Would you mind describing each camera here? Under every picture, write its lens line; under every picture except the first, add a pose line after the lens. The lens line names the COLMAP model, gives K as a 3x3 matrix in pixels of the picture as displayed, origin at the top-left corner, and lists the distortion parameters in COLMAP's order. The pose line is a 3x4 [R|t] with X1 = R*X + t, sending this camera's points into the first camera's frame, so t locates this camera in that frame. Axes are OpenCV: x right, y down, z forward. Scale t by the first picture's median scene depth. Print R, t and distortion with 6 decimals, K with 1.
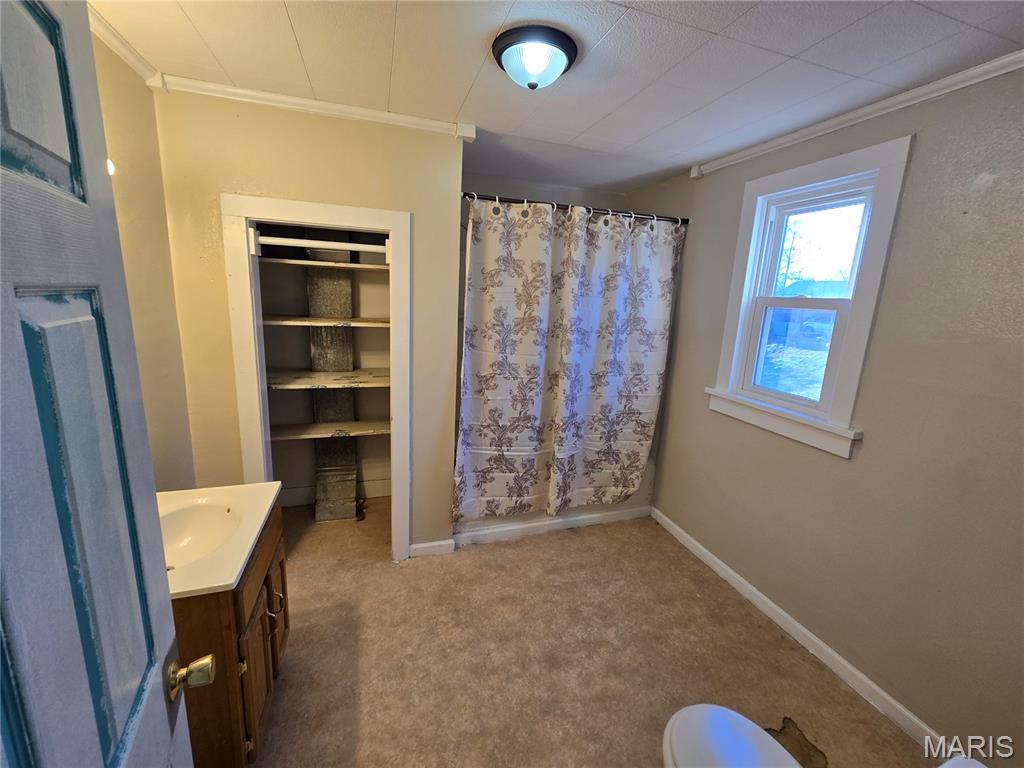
lens RADIAL K [[422.1, 0, 518.0], [0, 422.1, 382.2], [0, 0, 1]] dist [0.002492, -0.001383]
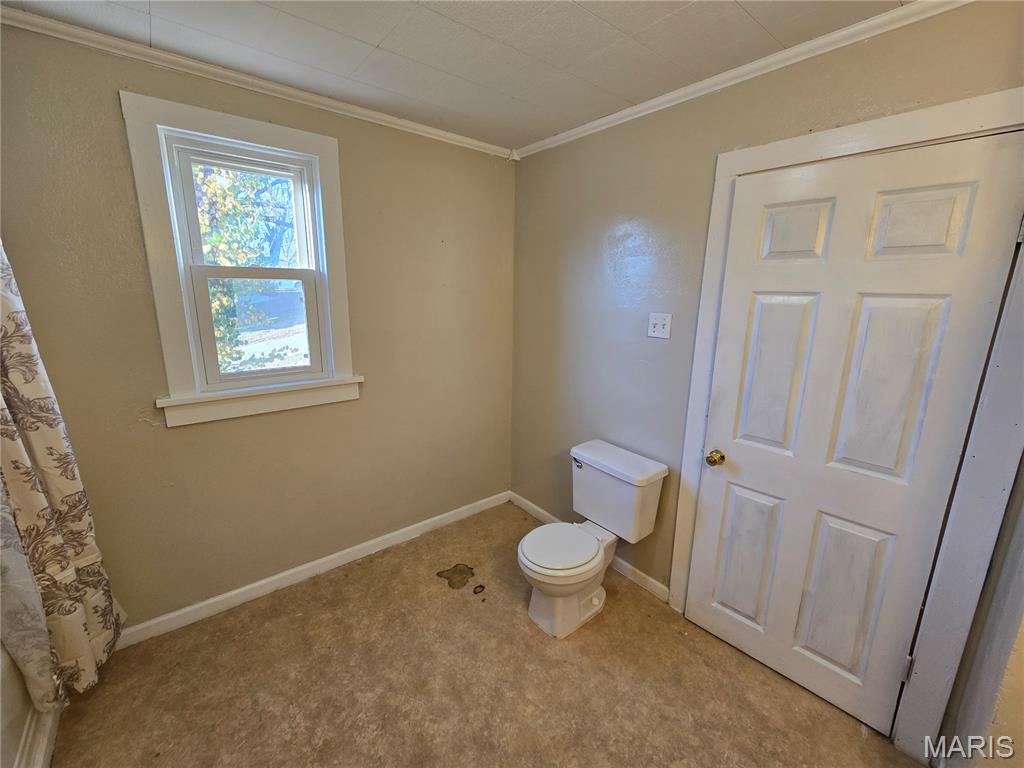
lens RADIAL K [[422.1, 0, 518.5], [0, 422.1, 383.0], [0, 0, 1]] dist [0.002492, -0.001383]
pose [[-0.367946, -0.258018, 0.893332, -0.466901], [0.153676, 0.930645, 0.332091, -0.189995], [-0.917060, 0.259475, -0.302776, 0.849868]]
